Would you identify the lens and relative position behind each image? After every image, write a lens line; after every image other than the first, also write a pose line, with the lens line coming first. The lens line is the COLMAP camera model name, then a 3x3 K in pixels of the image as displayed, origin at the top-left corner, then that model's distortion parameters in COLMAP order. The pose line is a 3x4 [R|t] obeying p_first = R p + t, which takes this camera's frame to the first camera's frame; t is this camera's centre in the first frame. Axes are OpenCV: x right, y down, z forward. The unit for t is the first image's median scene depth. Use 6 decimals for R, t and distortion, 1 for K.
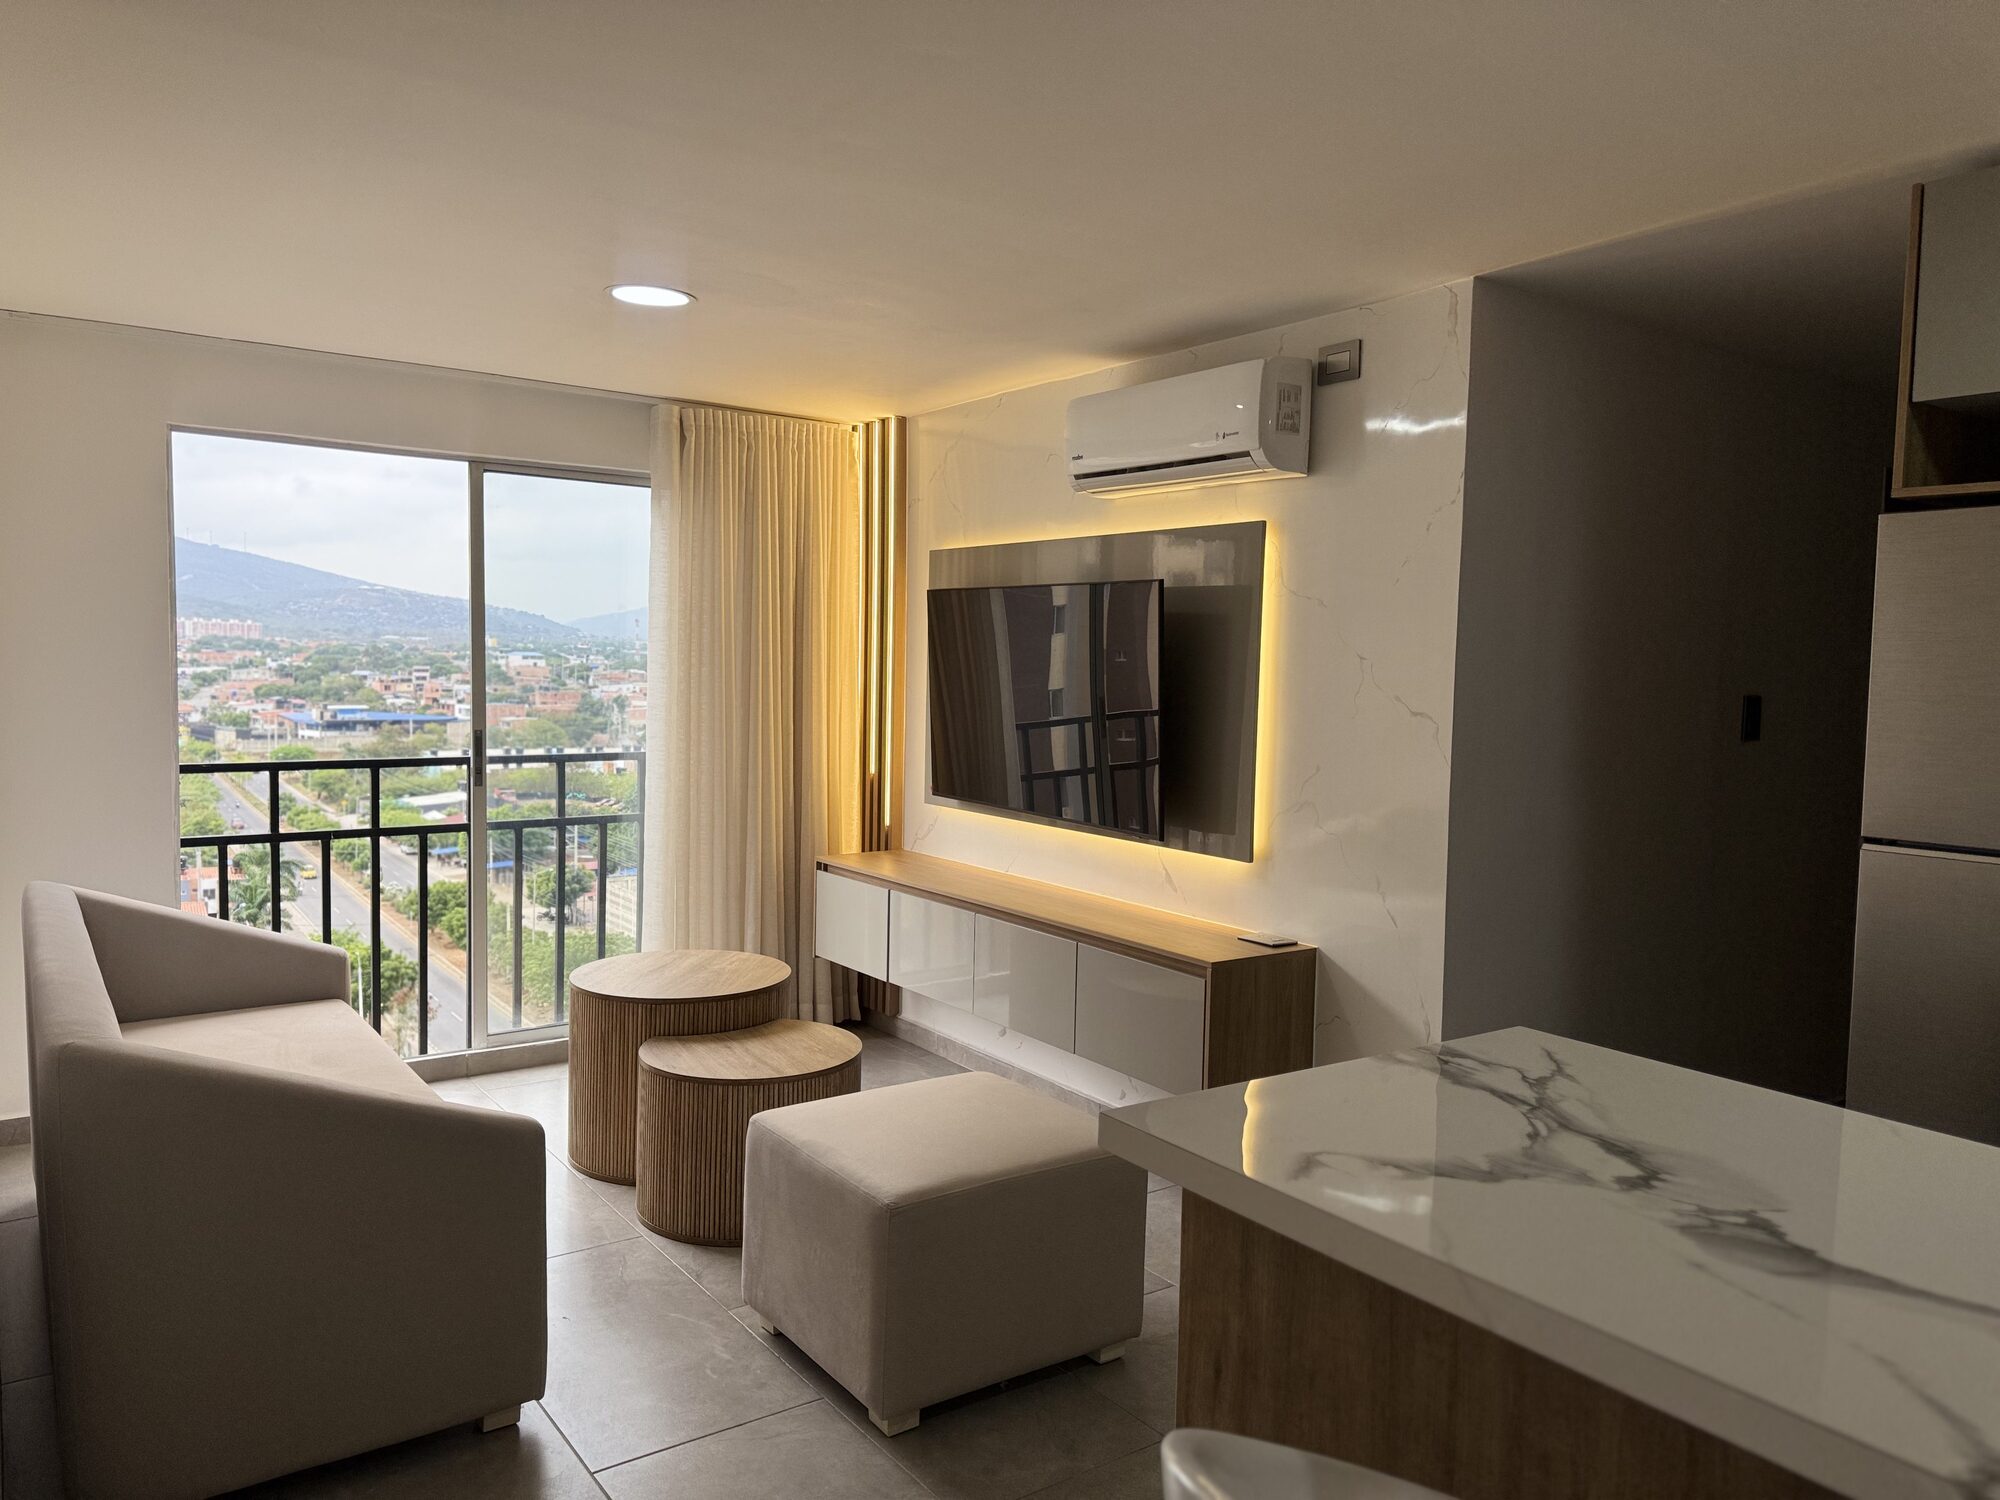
lens RADIAL K [[1402.9, 0, 1000.0], [0, 1402.9, 752.2], [0, 0, 1]] dist [0.046171, -0.055136]
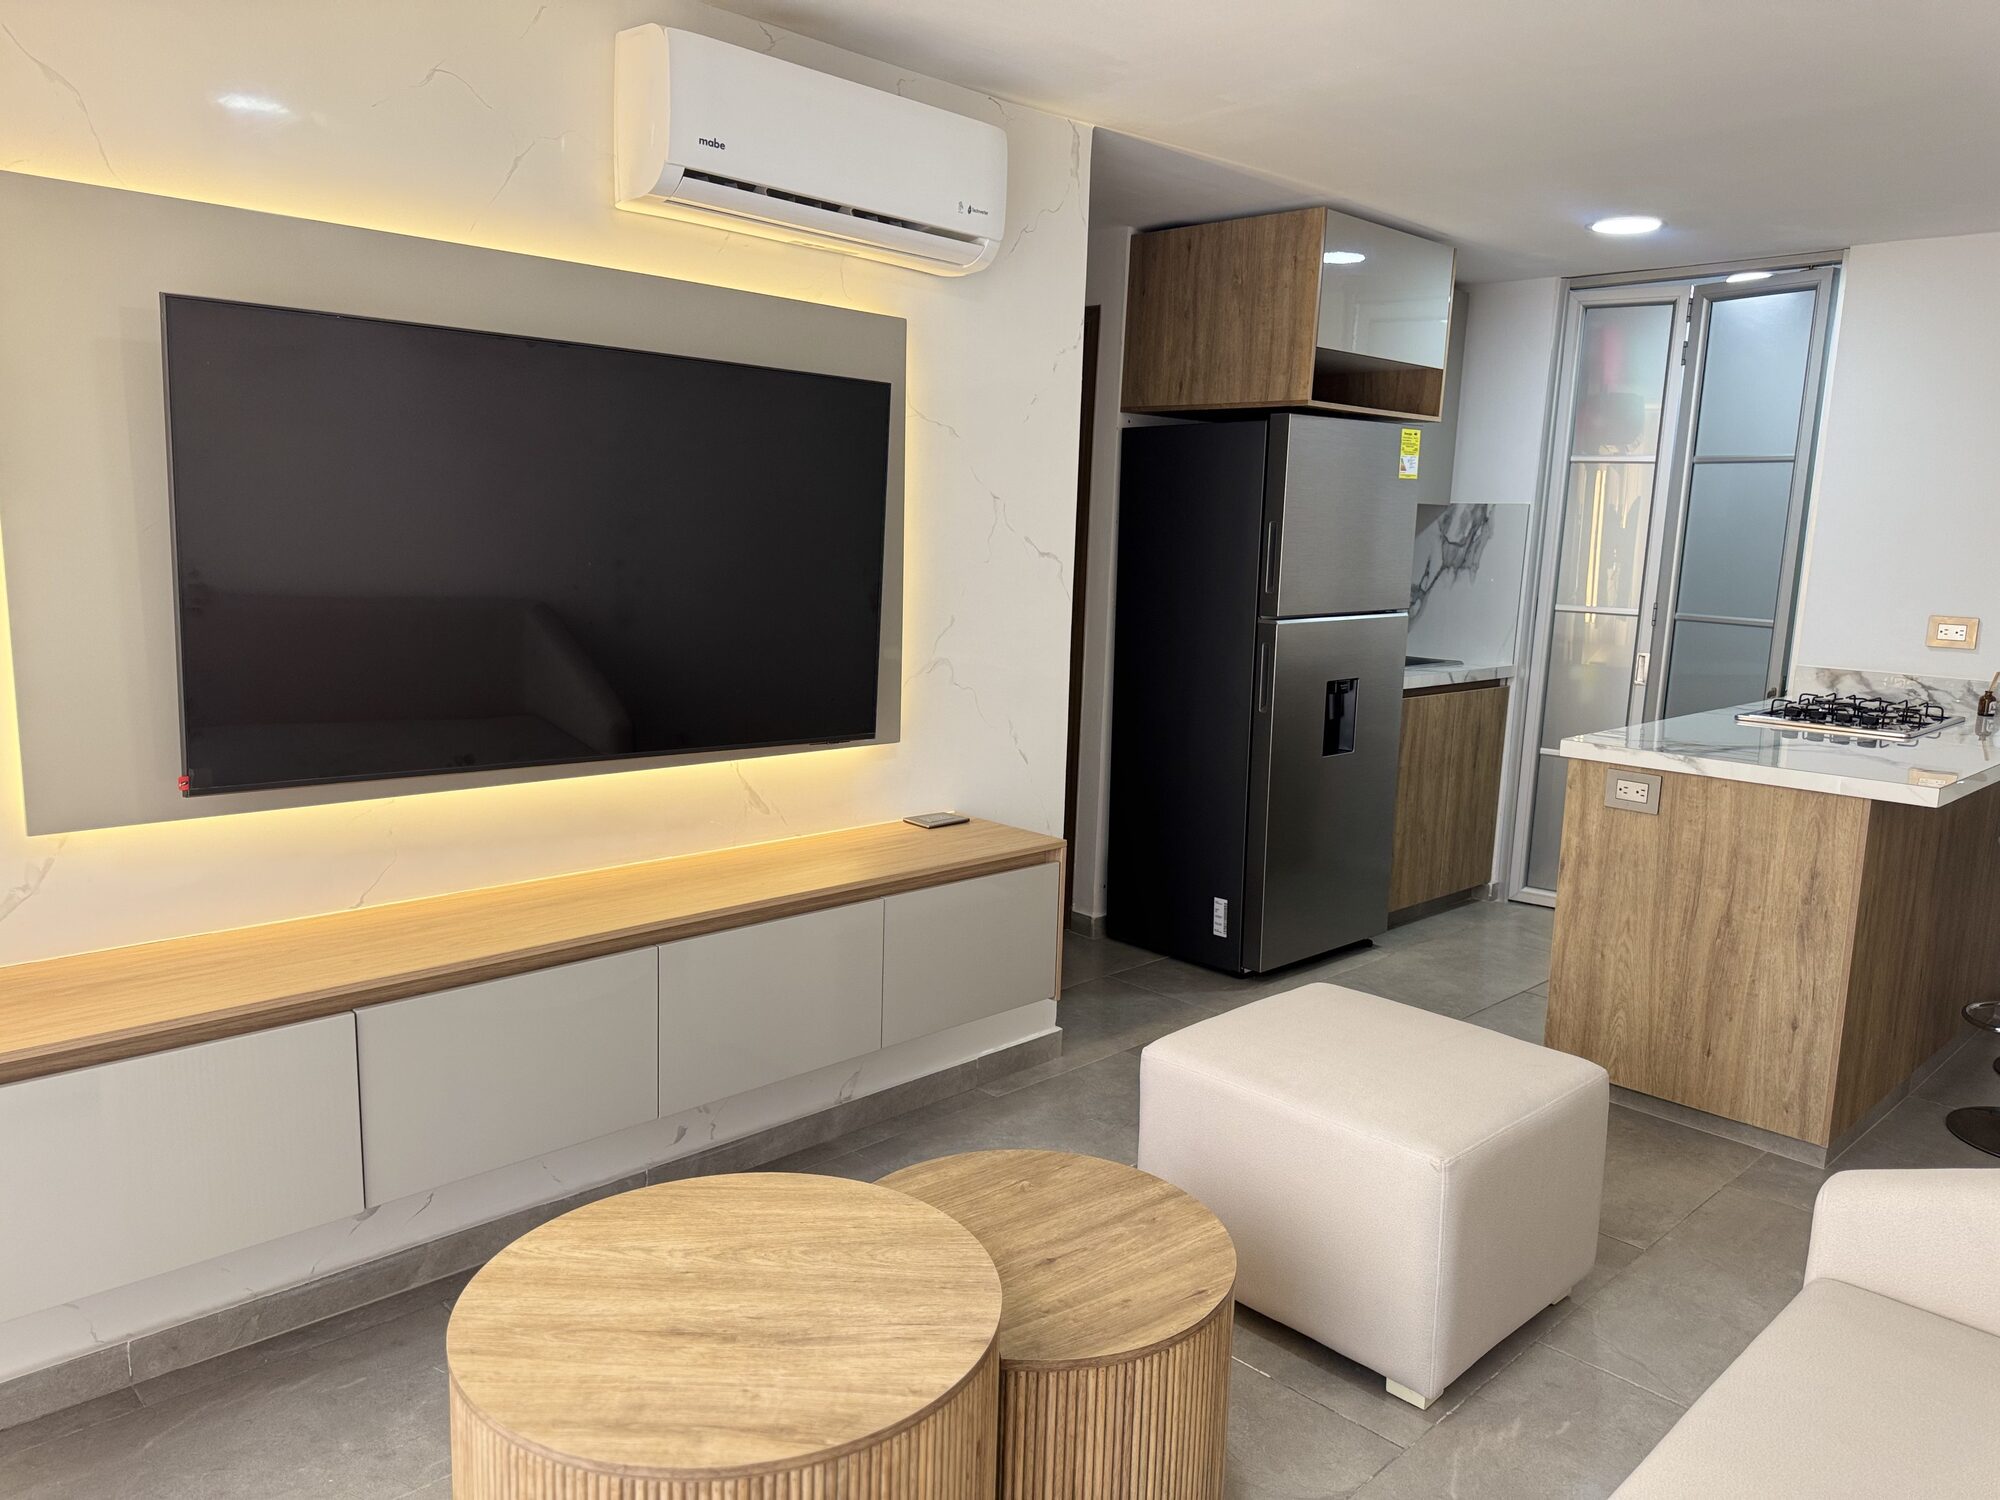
lens RADIAL K [[1402.9, 0, 1010.9], [0, 1402.9, 762.8], [0, 0, 1]] dist [0.046171, -0.055136]
pose [[-0.148755, -0.192901, 0.969877, -0.735862], [0.032671, 0.979295, 0.199785, -0.083963], [-0.988334, 0.061405, -0.139373, 1.197687]]
